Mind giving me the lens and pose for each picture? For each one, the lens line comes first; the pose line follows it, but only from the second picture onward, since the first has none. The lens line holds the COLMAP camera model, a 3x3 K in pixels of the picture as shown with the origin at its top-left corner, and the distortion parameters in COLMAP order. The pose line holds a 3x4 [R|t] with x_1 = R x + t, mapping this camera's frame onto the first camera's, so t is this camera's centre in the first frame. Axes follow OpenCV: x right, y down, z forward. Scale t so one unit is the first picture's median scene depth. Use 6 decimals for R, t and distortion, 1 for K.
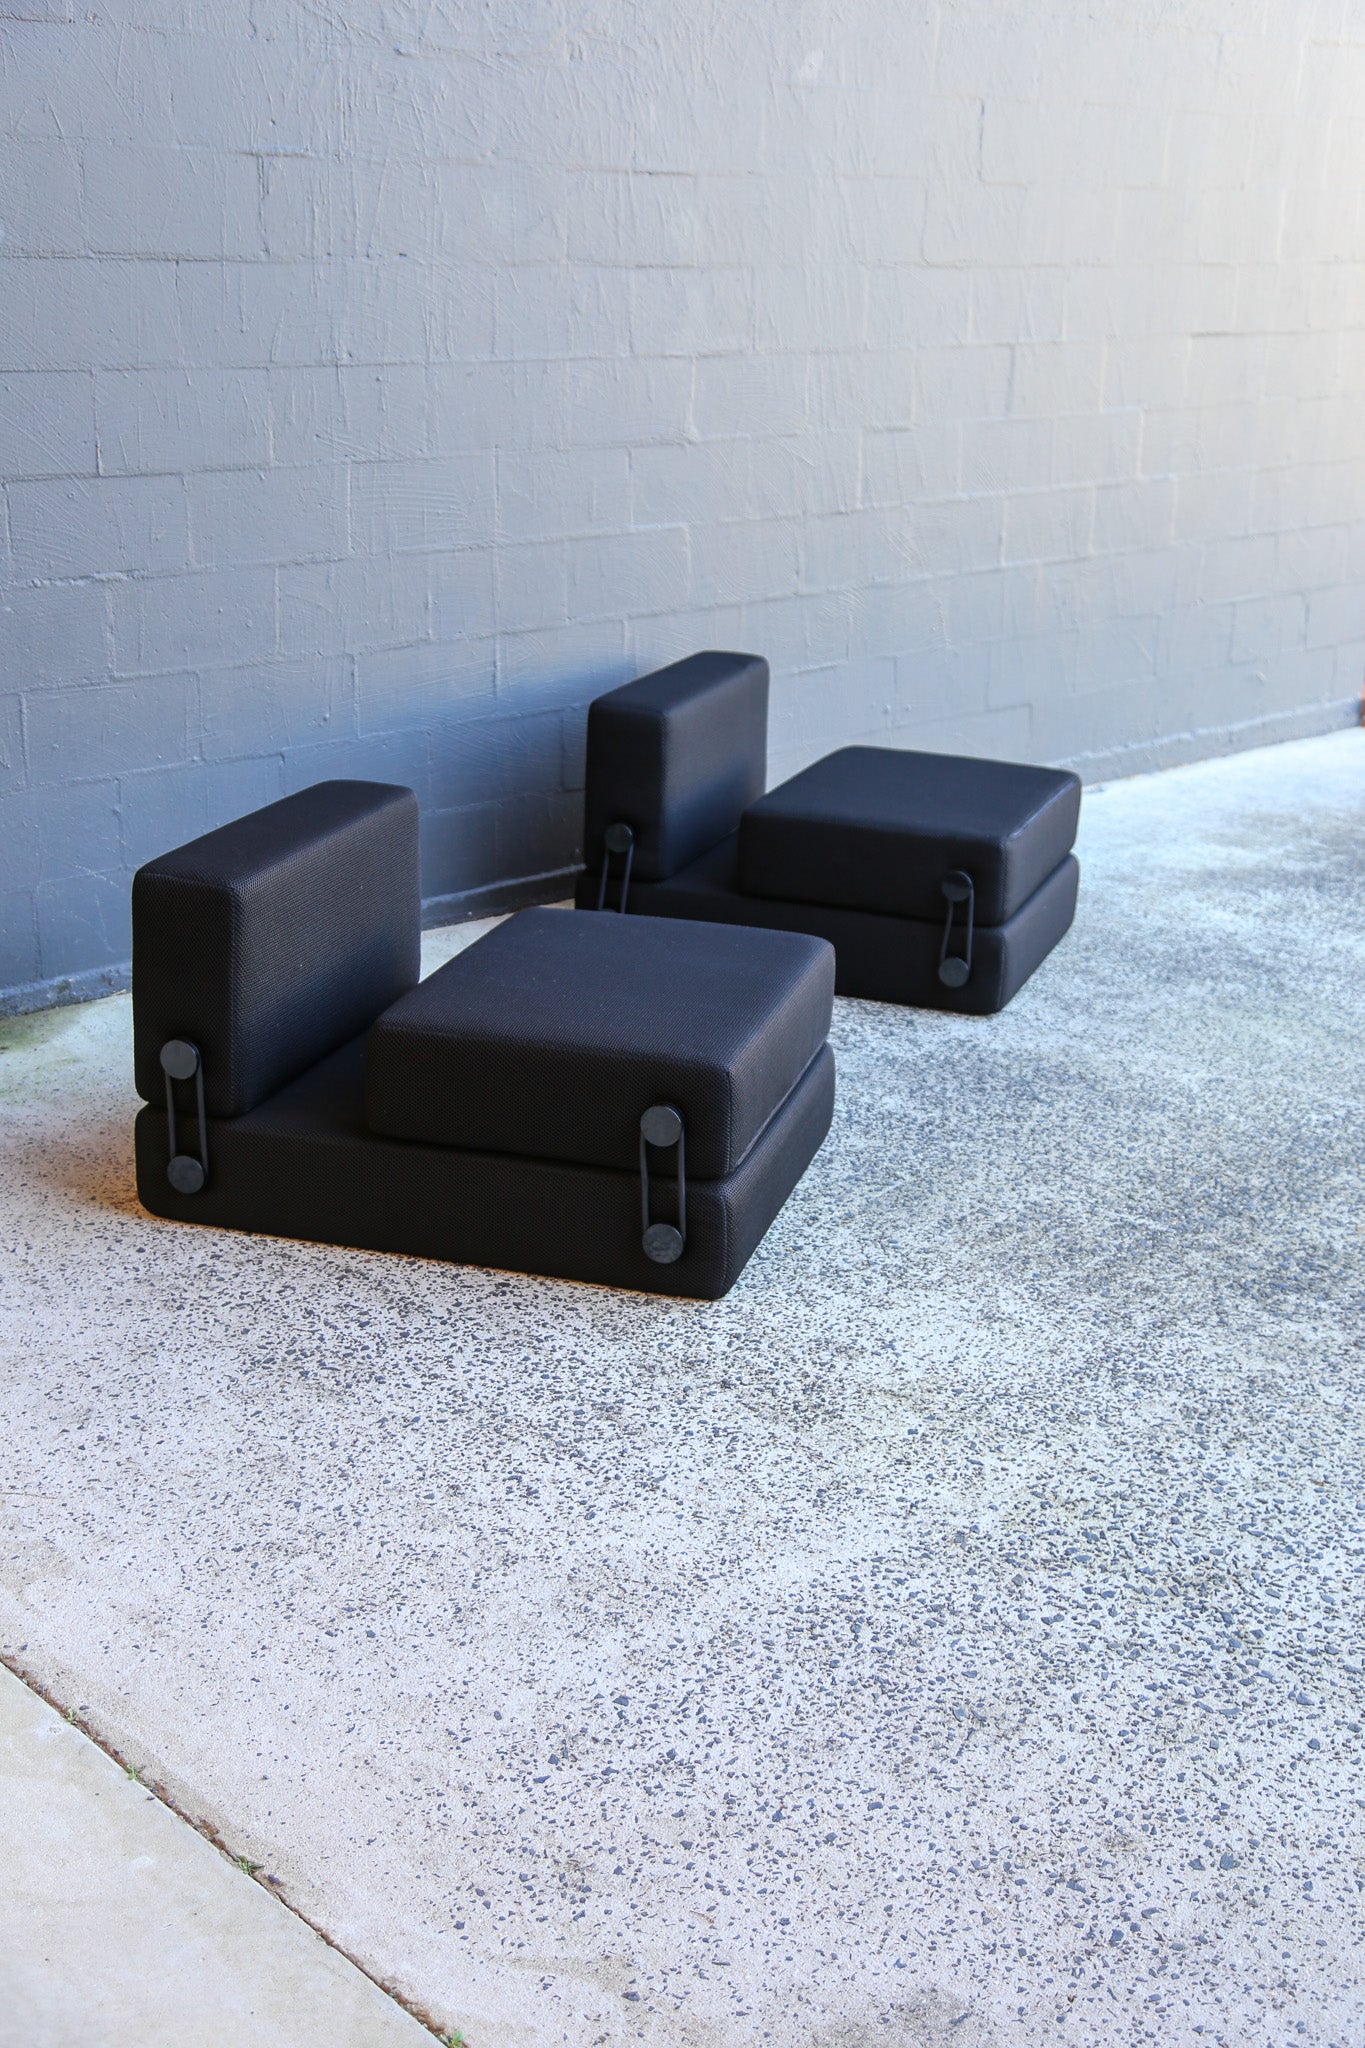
lens RADIAL K [[2369.6, 0, 689.0], [0, 2369.6, 1046.7], [0, 0, 1]] dist [0.064293, 0.085373]
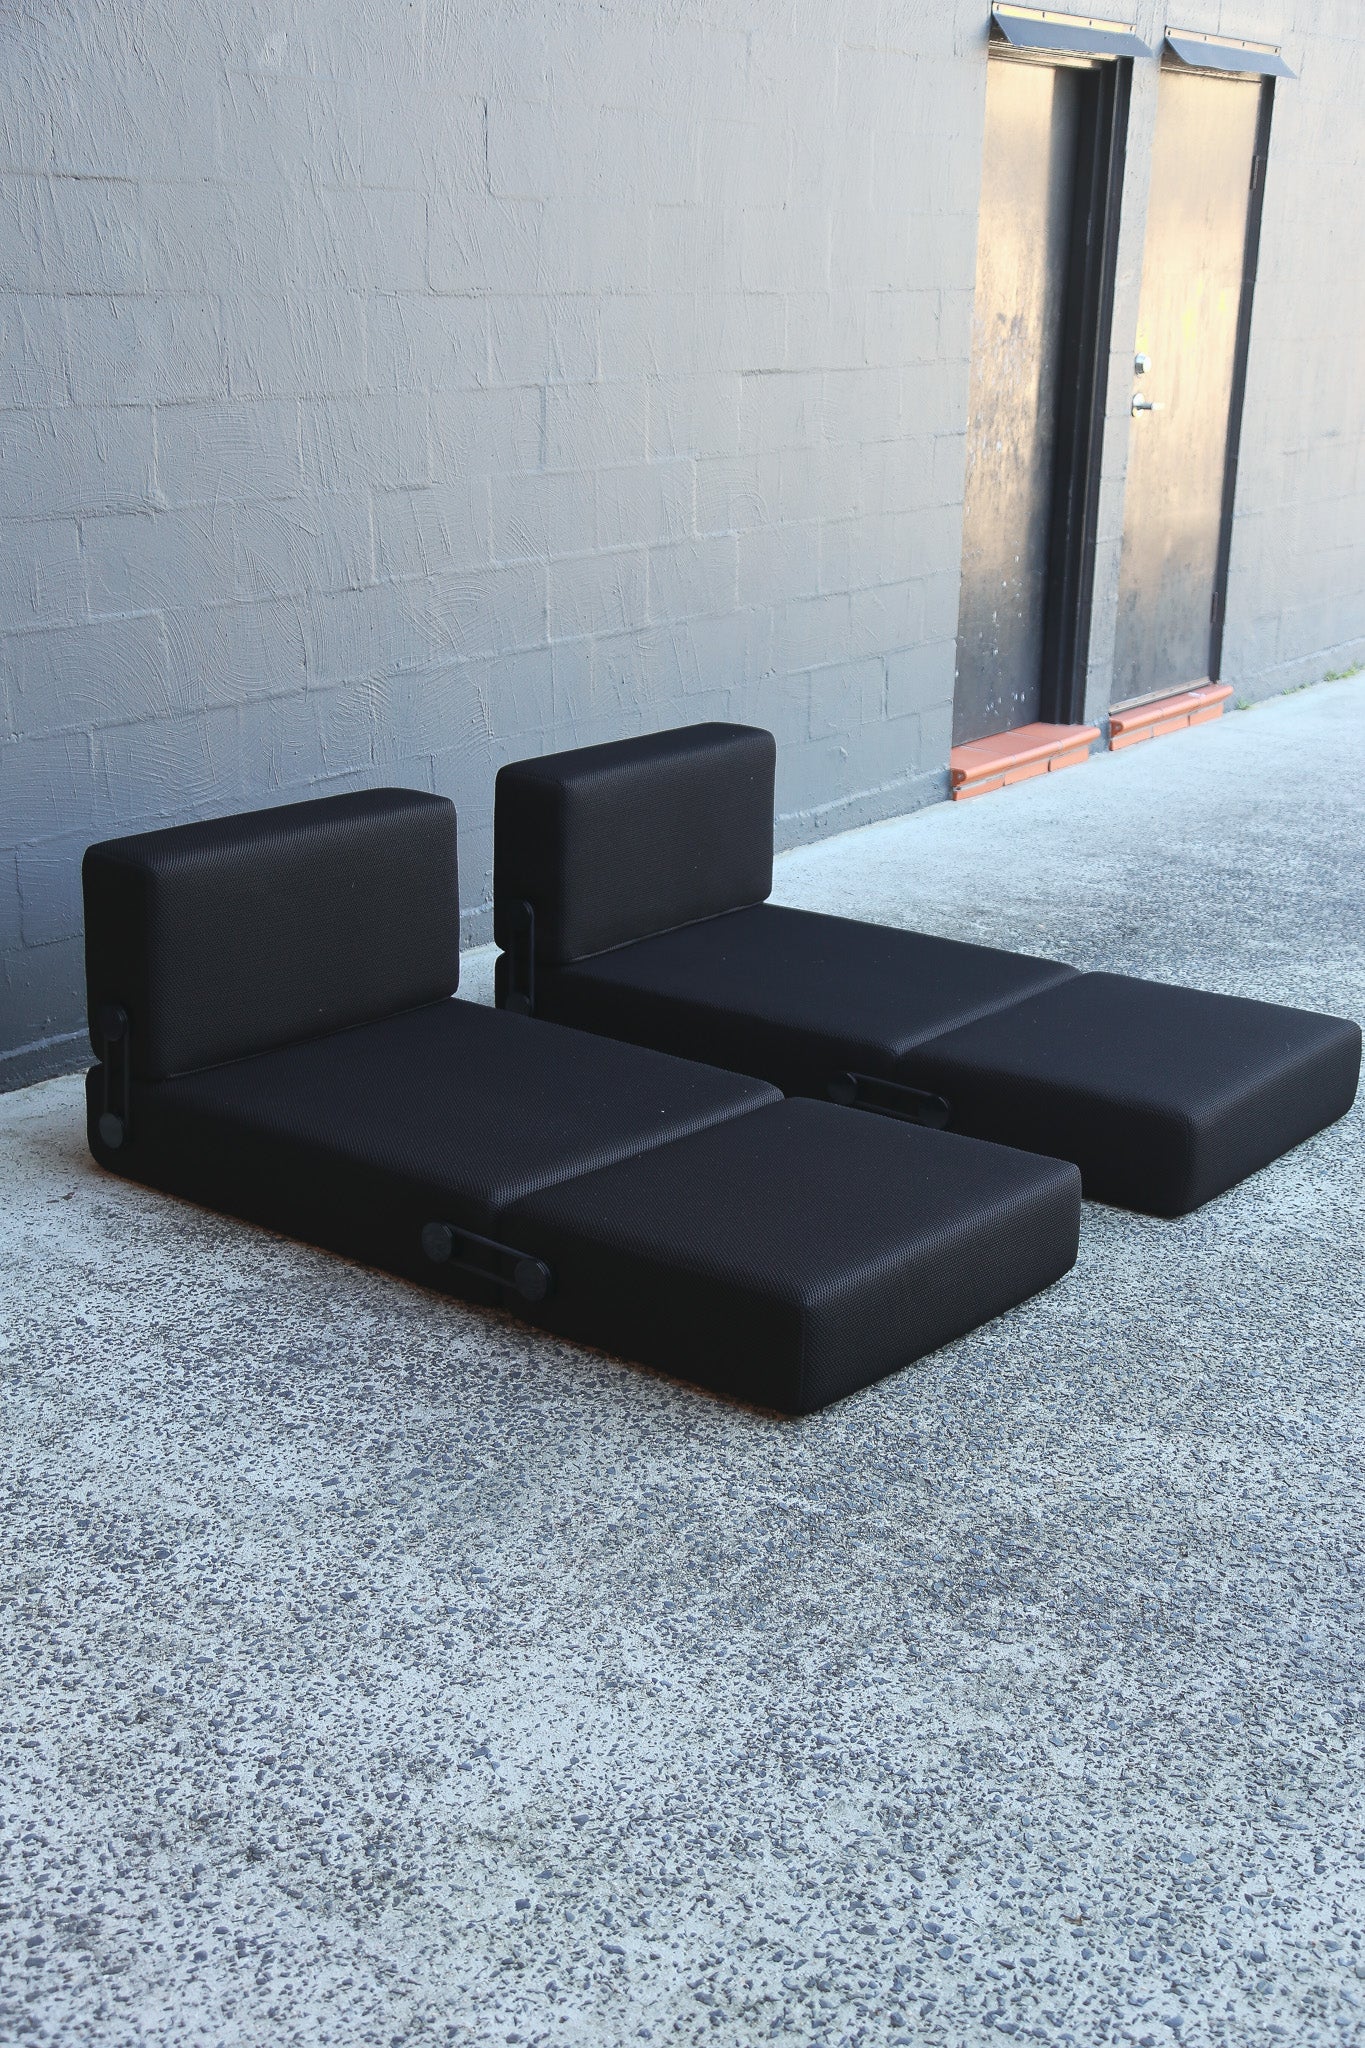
lens RADIAL K [[2462.8, 0, 681.2], [0, 2462.8, 1052.6], [0, 0, 1]] dist [0.069779, 0.107497]
pose [[0.982275, -0.065292, 0.175704, 0.021791], [0.069100, 0.997487, -0.015638, -0.063519], [-0.174242, 0.027502, 0.984319, 0.205445]]
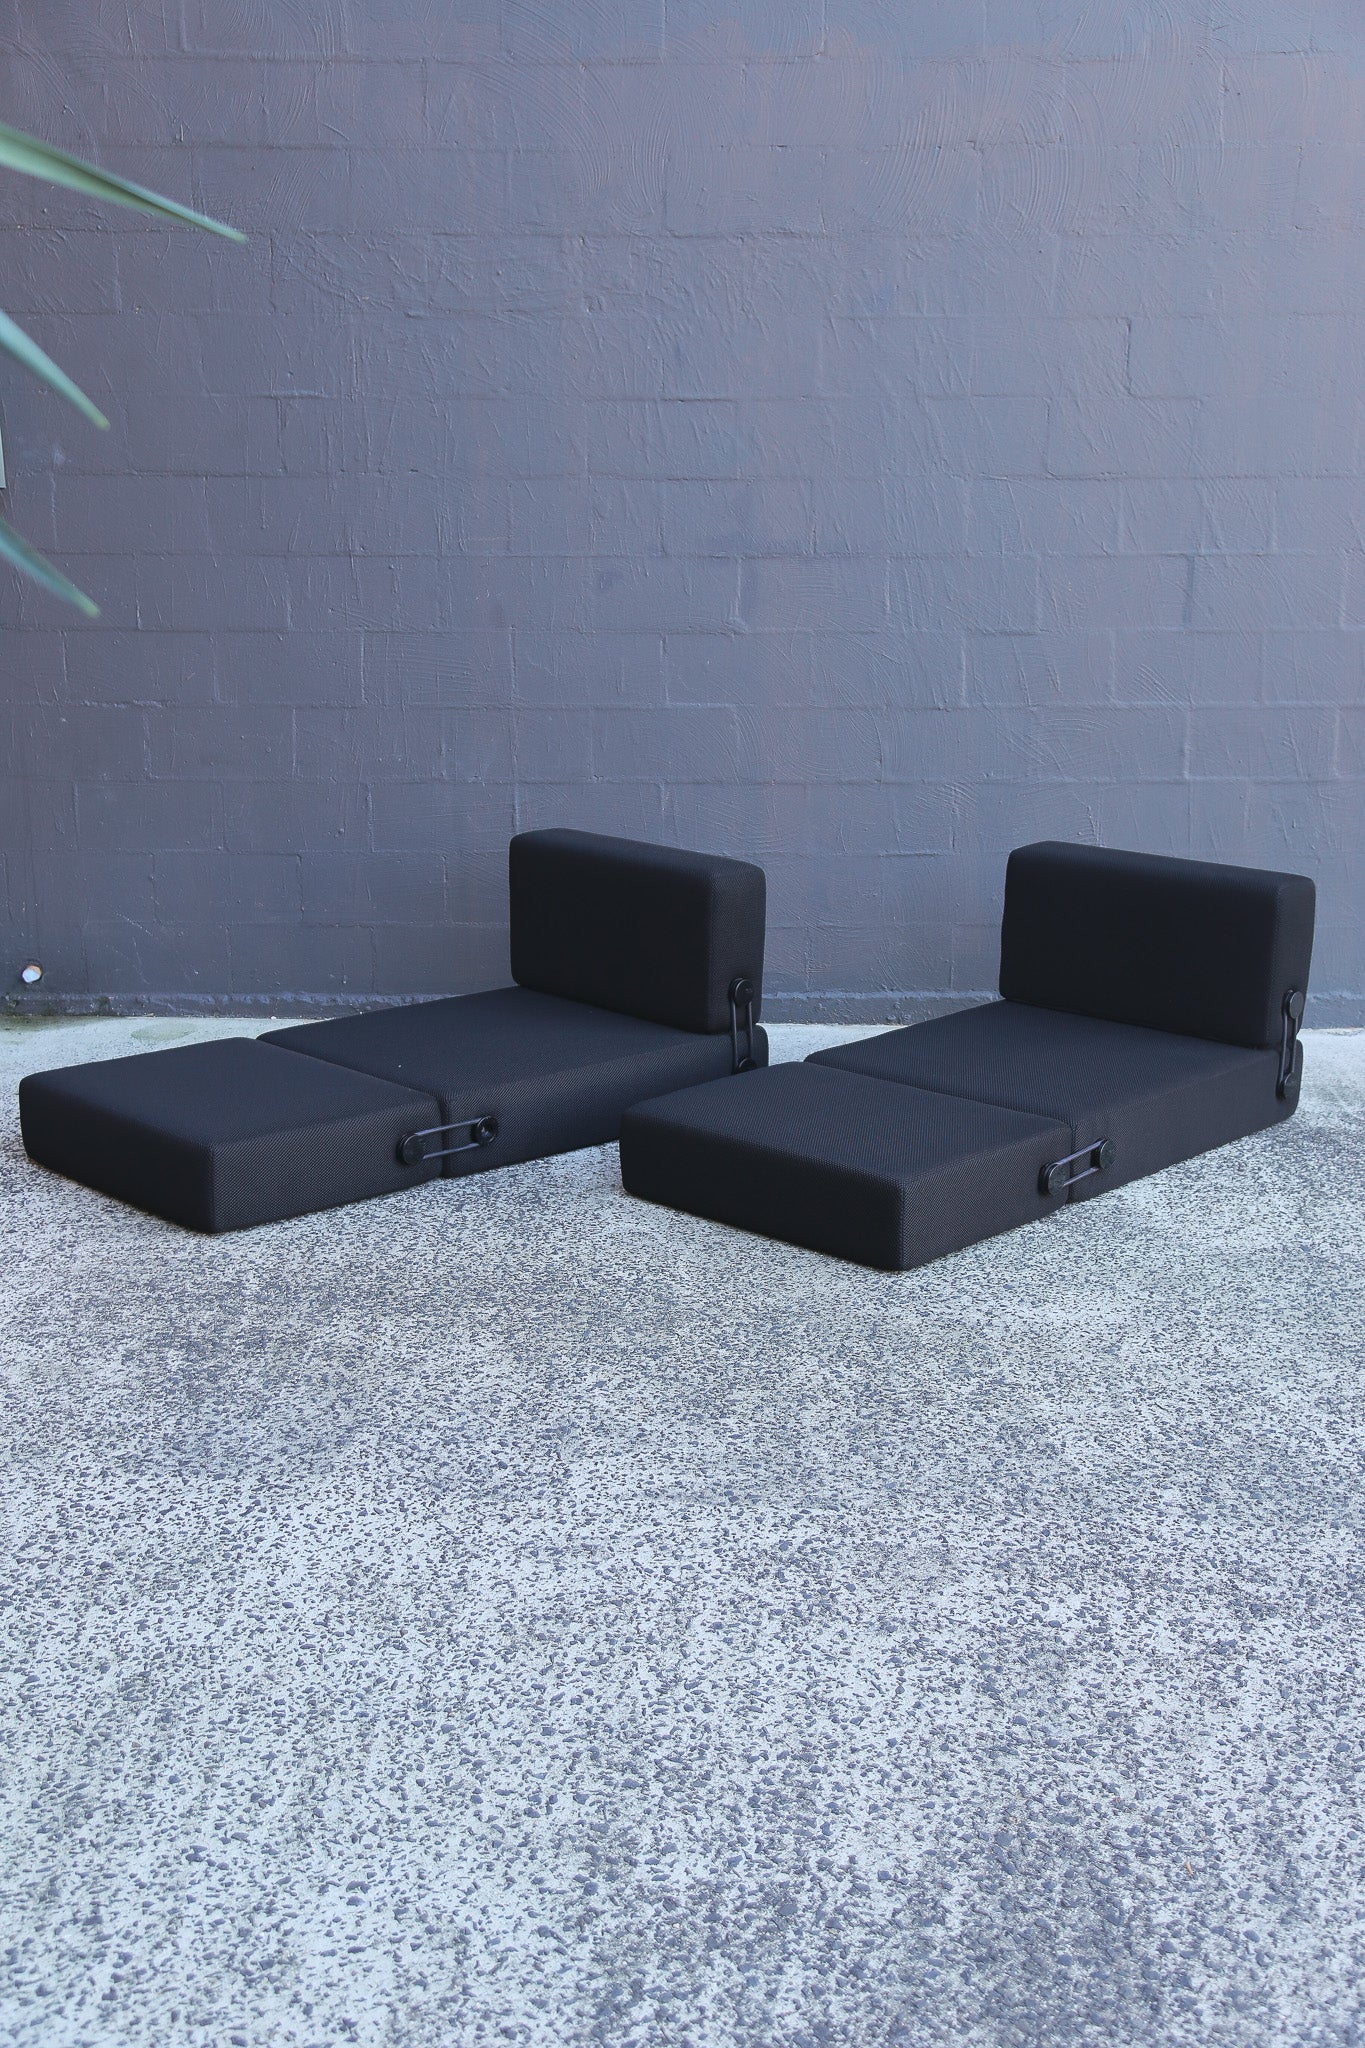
lens RADIAL K [[2267.5, 0, 687.4], [0, 2267.5, 1057.0], [0, 0, 1]] dist [0.048547, 0.074936]
pose [[0.719166, 0.152754, -0.677840, 1.048913], [-0.214787, 0.976630, -0.007795, -0.067456], [0.660807, 0.151197, 0.735169, 0.334988]]
